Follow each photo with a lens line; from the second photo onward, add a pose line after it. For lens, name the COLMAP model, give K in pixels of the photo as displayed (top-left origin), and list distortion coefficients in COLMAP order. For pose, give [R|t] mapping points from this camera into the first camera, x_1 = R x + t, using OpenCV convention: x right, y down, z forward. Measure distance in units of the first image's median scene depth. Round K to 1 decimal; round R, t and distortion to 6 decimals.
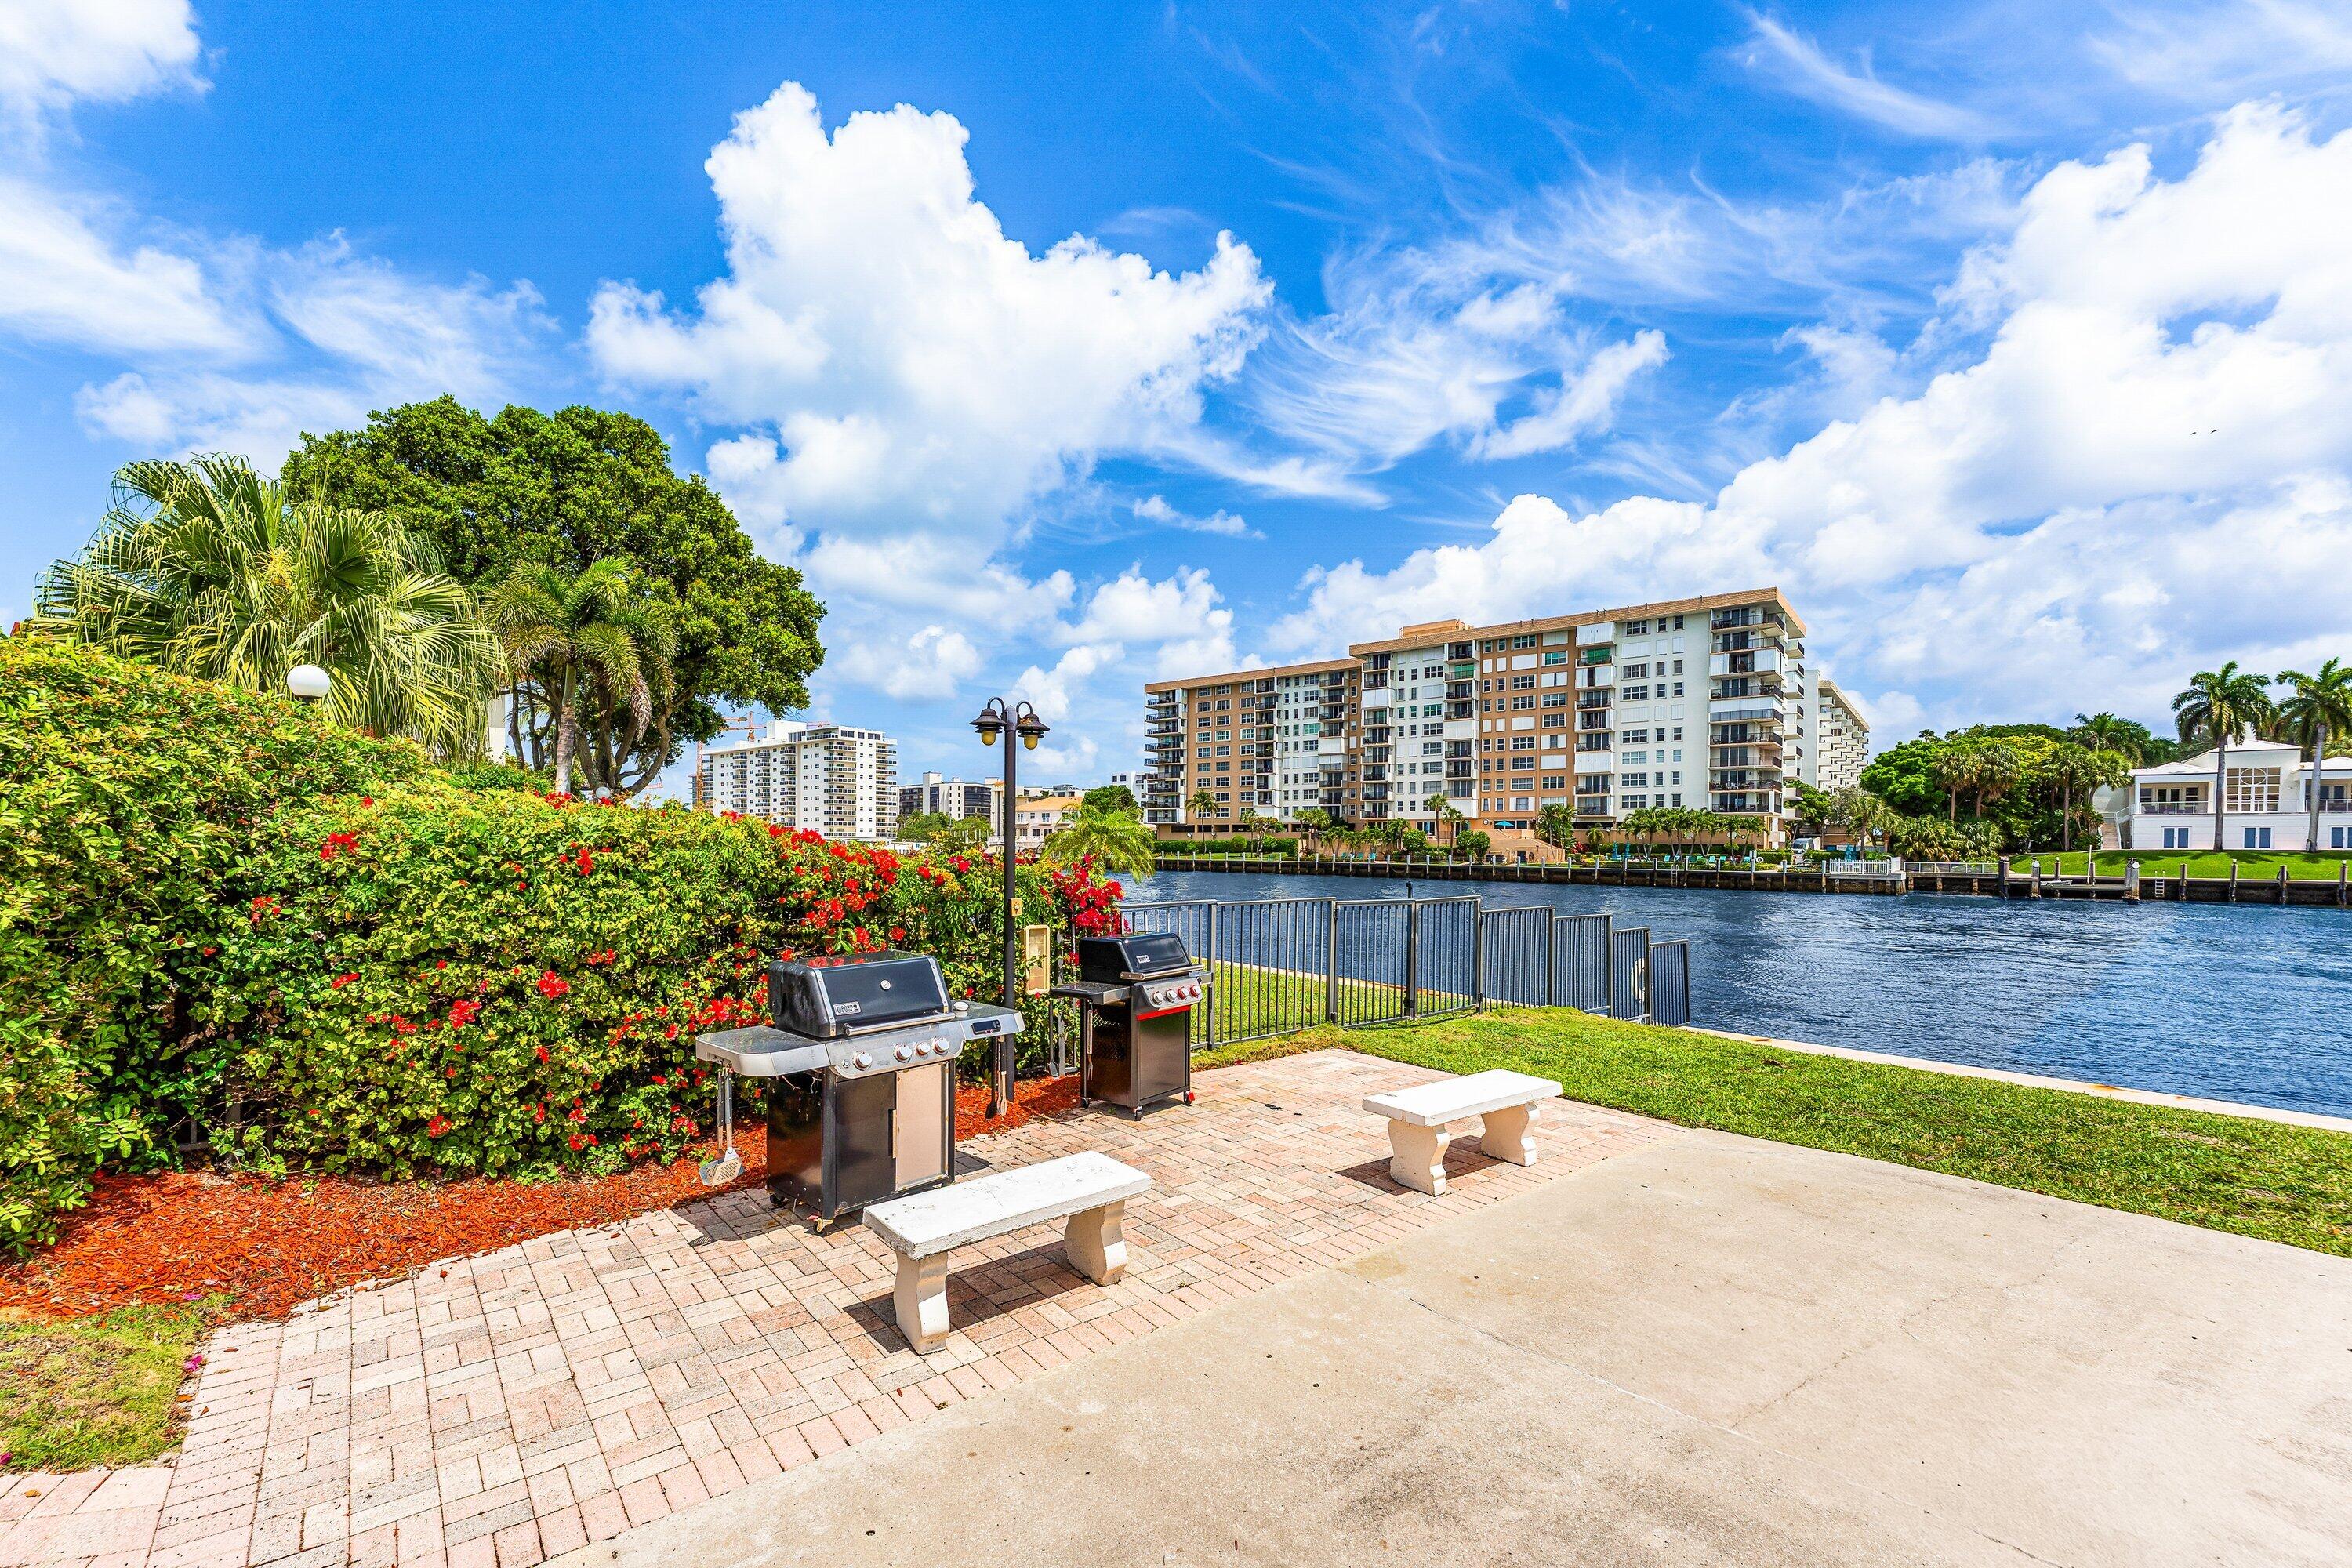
lens RADIAL K [[997.1, 0, 1103.4], [0, 997.1, 835.0], [0, 0, 1]] dist [-0.001646, -0.000396]
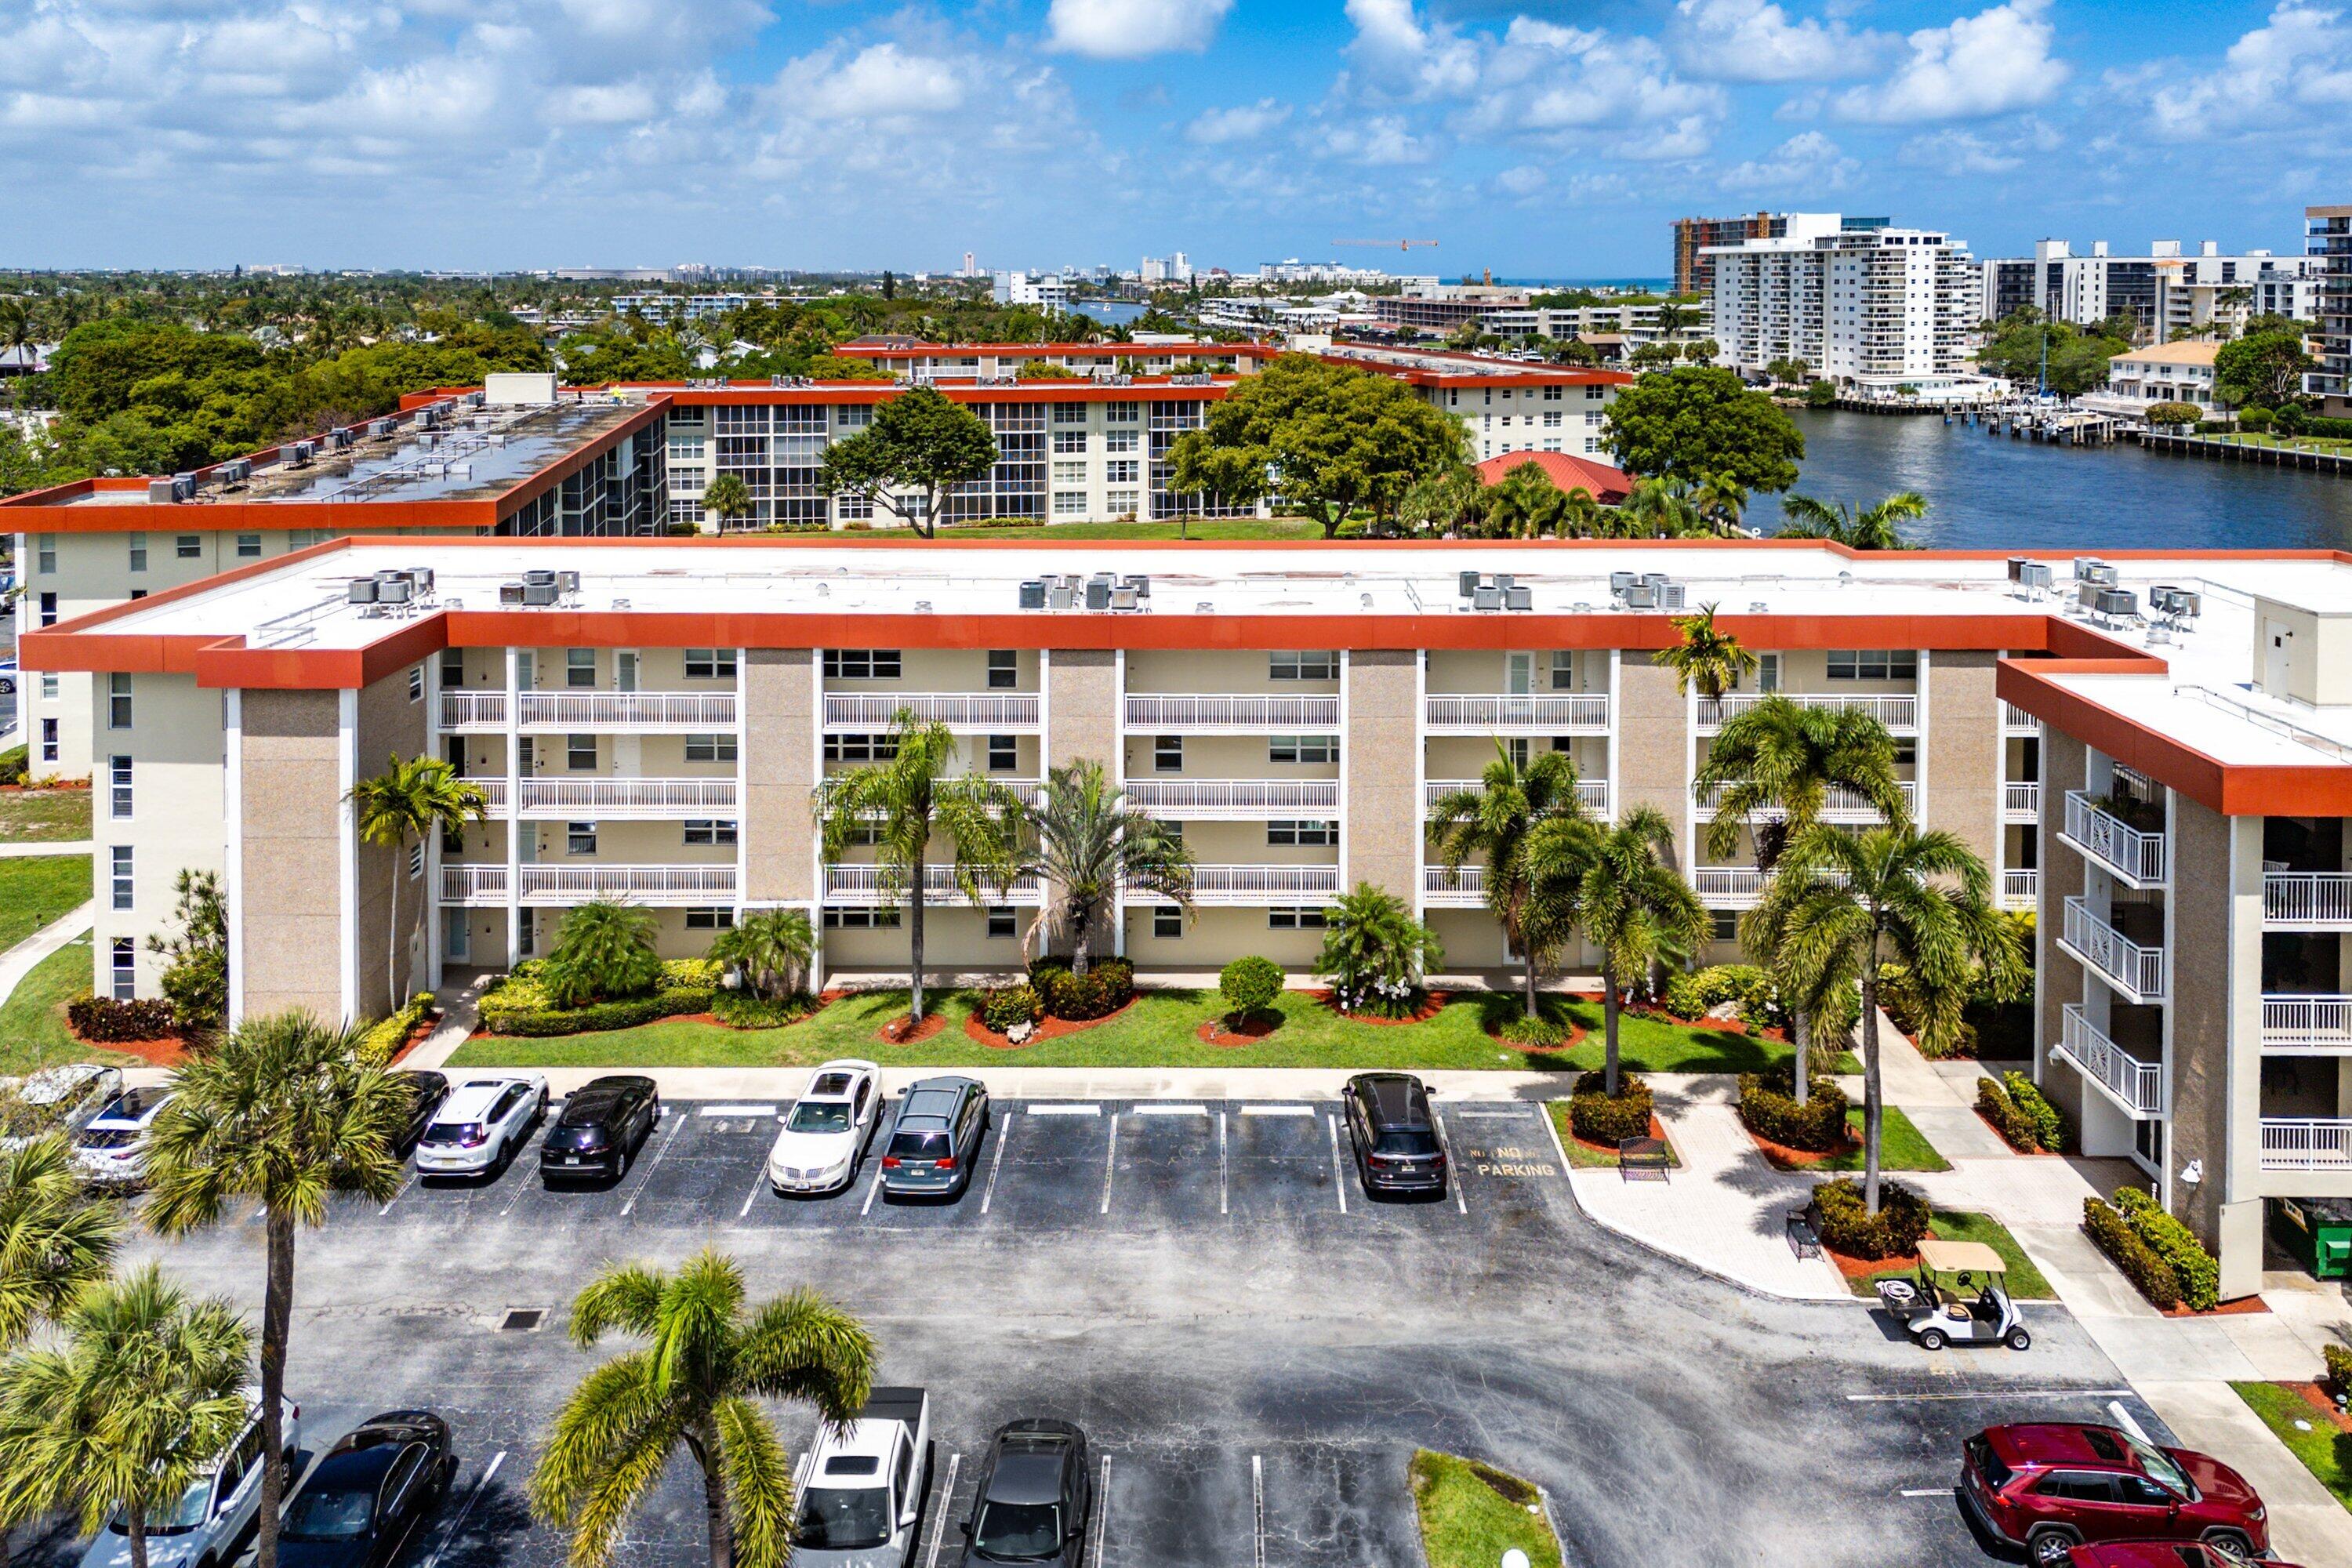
lens RADIAL K [[1821.3, 0, 1145.1], [0, 1821.3, 415.9], [0, 0, 1]] dist [0.010503, -0.000837]
pose [[0.787538, 0.031951, -0.615437, 0.269279], [0.020703, 0.996720, 0.078238, -0.159921], [0.615918, -0.074356, 0.784294, -0.787609]]
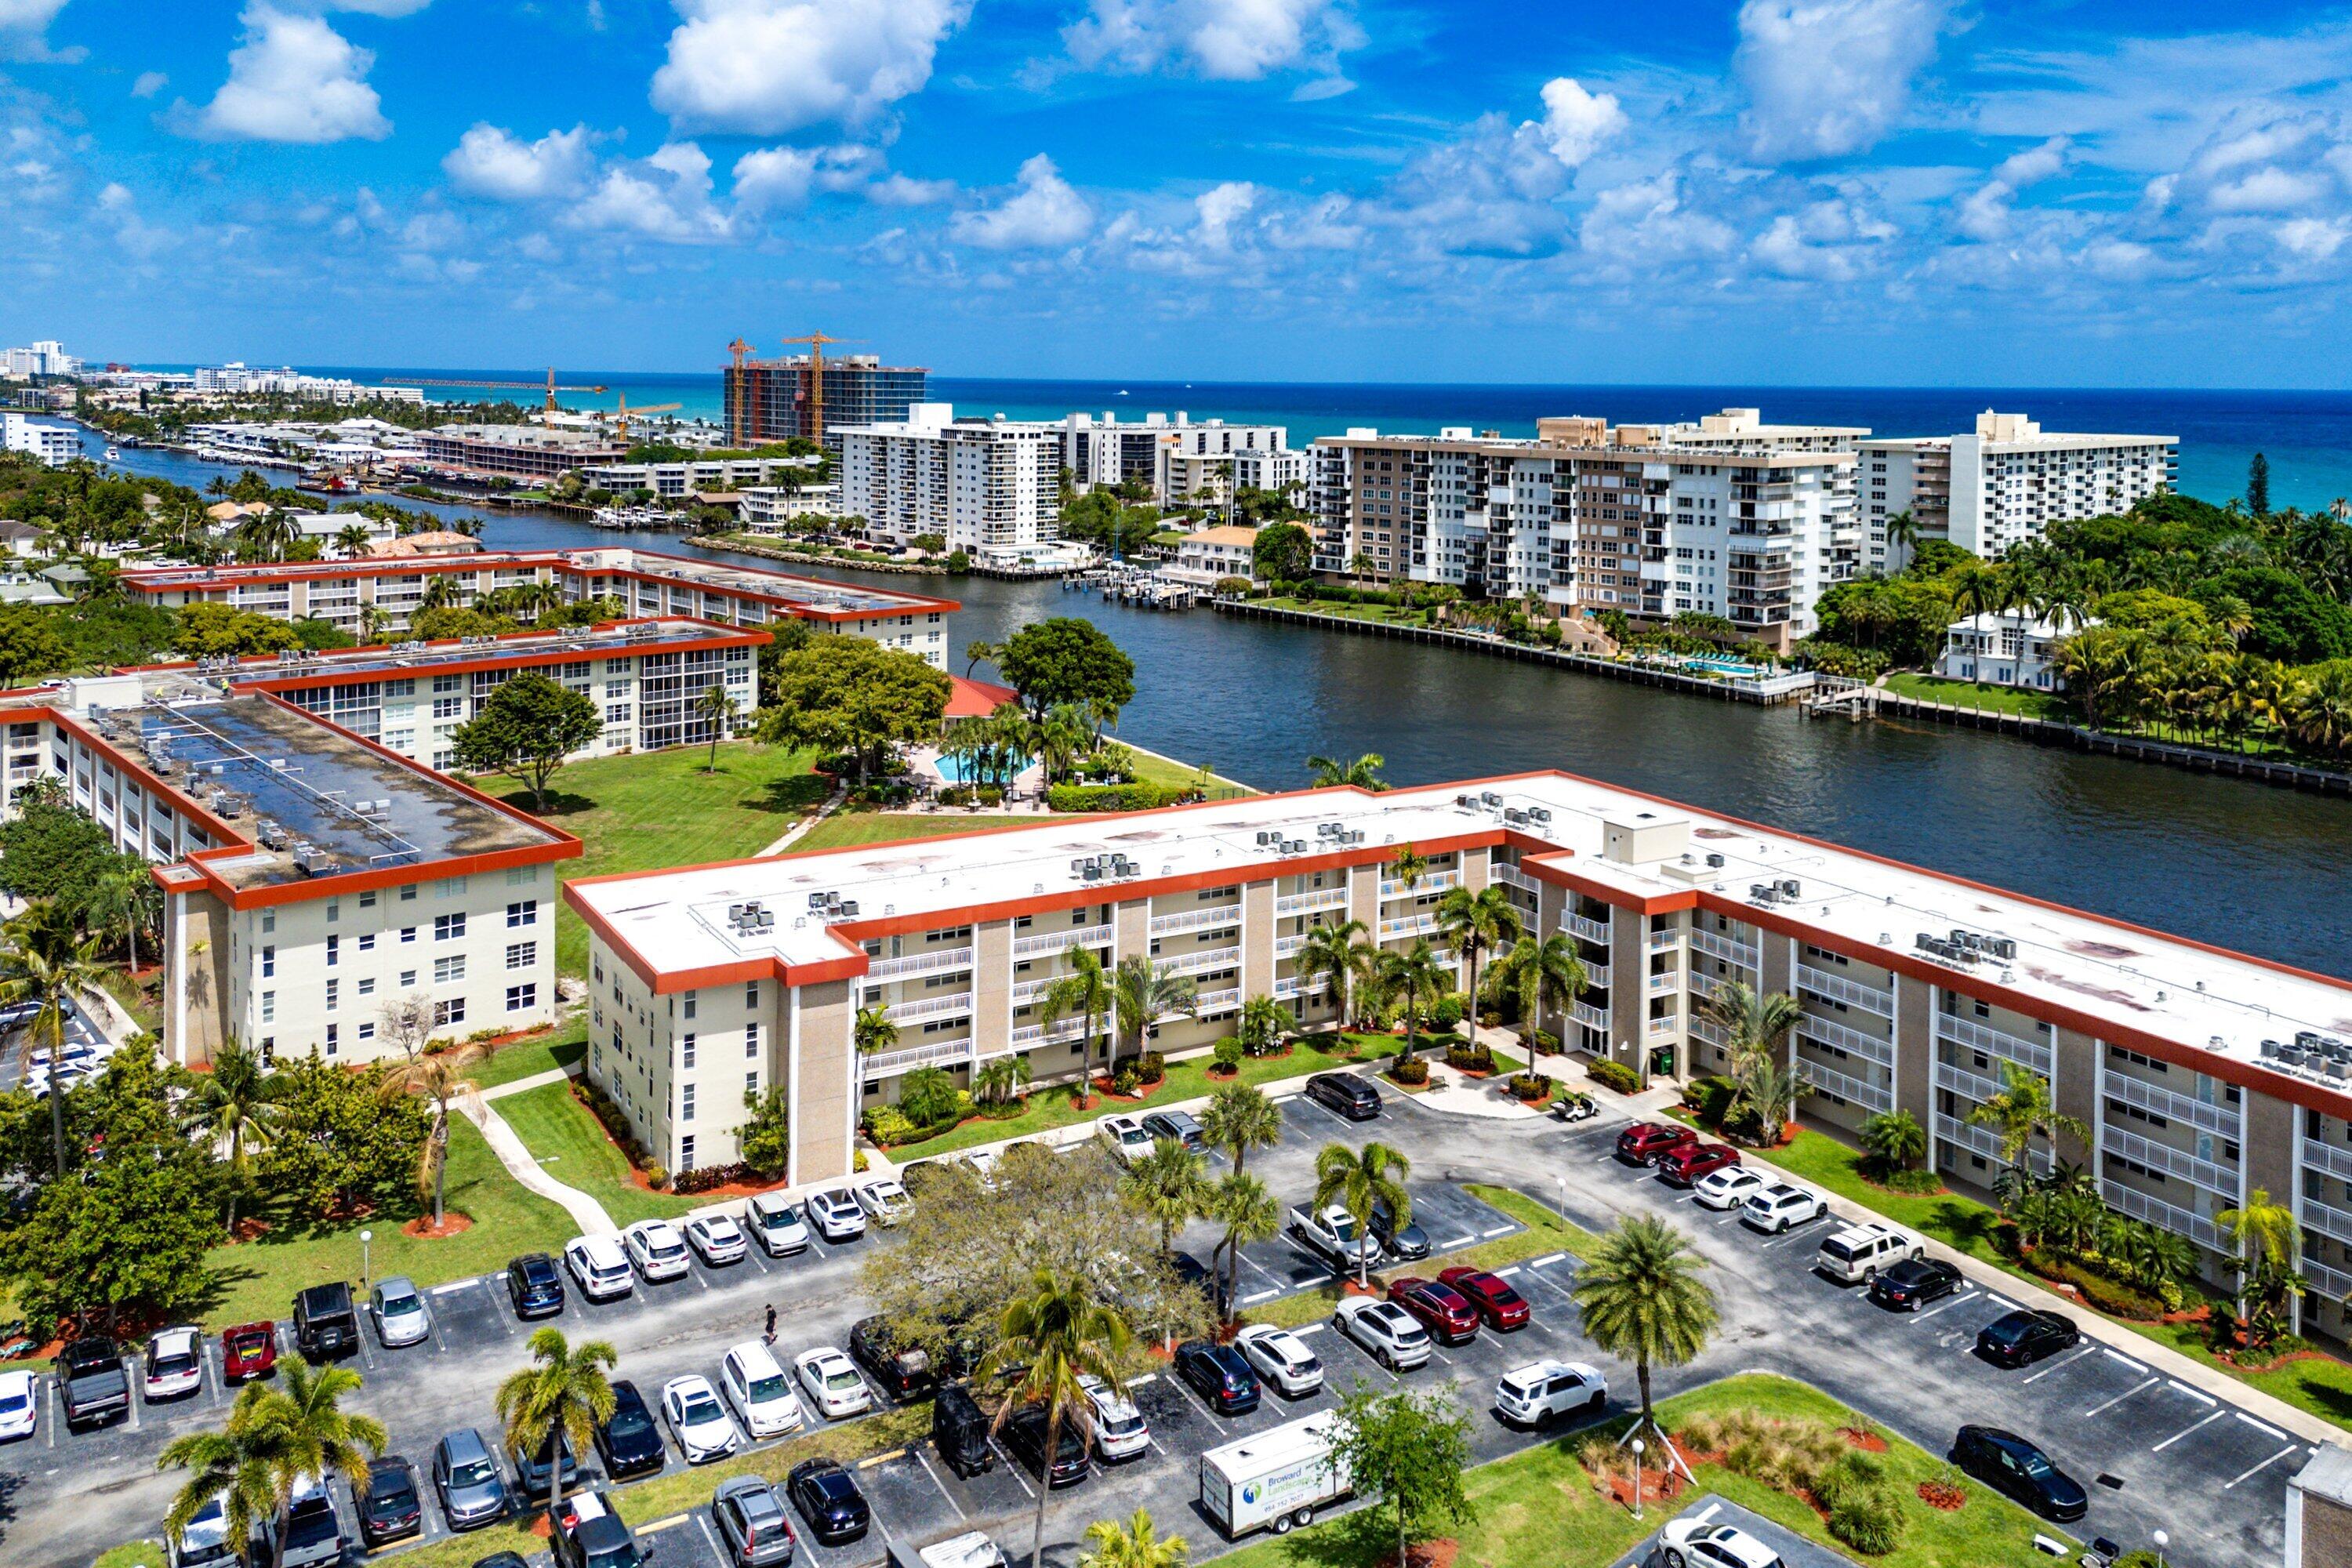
lens RADIAL K [[1856.8, 0, 1145.5], [0, 1856.8, 603.0], [0, 0, 1]] dist [0.046659, -0.050051]
pose [[0.994240, 0.016892, -0.105837, 0.099717], [-0.002923, 0.991408, 0.130776, -0.311722], [0.107137, -0.129713, 0.985746, -1.267092]]
